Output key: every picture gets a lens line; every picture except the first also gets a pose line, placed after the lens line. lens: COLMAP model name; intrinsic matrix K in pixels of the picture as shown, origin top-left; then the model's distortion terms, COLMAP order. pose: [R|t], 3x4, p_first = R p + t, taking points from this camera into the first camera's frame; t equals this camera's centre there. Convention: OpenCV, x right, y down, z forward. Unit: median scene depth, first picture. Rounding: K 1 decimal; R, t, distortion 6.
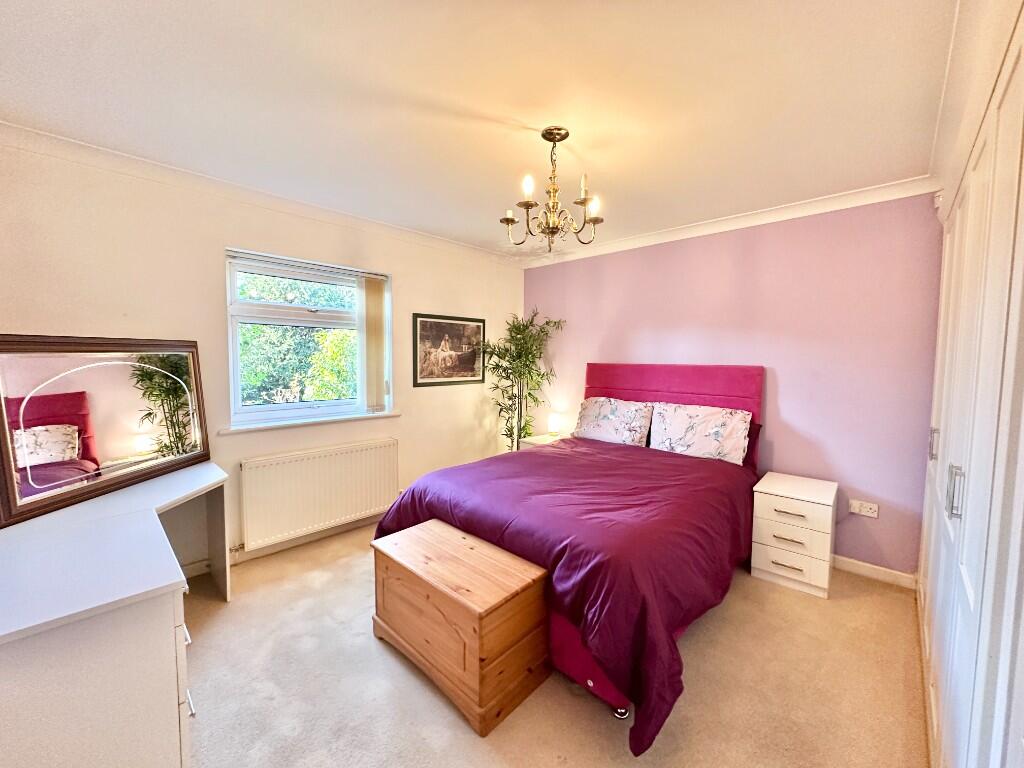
lens RADIAL K [[406.3, 0, 512.7], [0, 406.3, 383.4], [0, 0, 1]] dist [-0.004185, 0.000134]
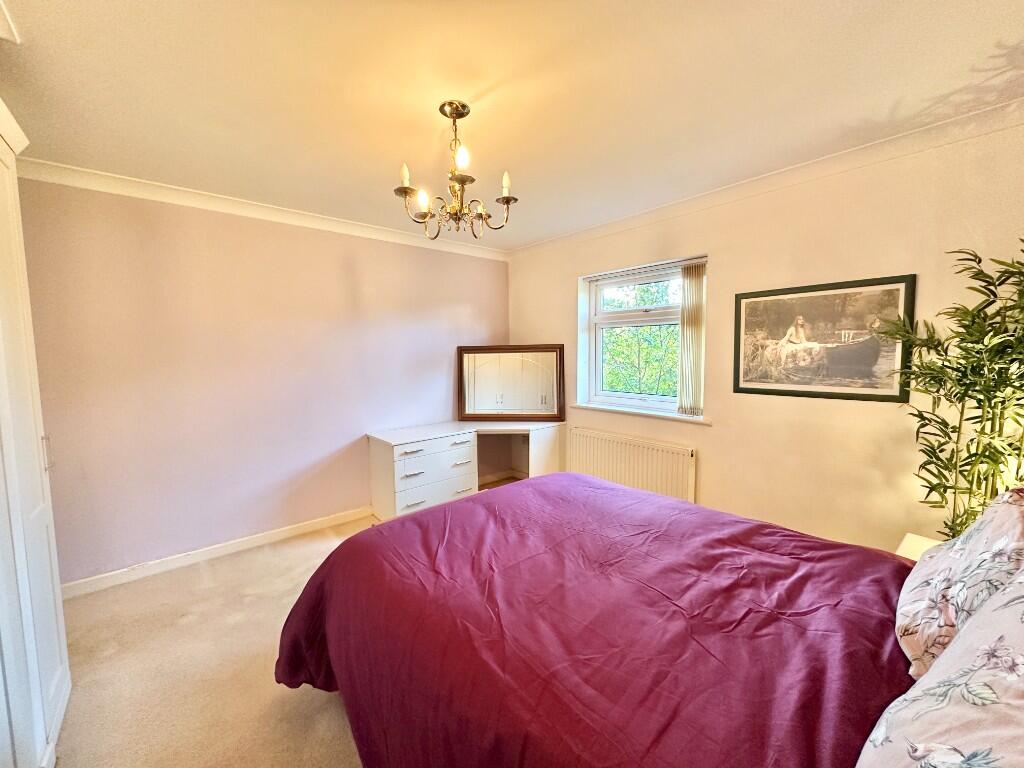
lens RADIAL K [[406.3, 0, 512.7], [0, 406.3, 383.4], [0, 0, 1]] dist [-0.004185, 0.000134]
pose [[-0.094429, 0.071050, -0.992993, 0.565998], [-0.054207, 0.995603, 0.076392, -0.044584], [0.994055, 0.061041, -0.090163, 0.681787]]
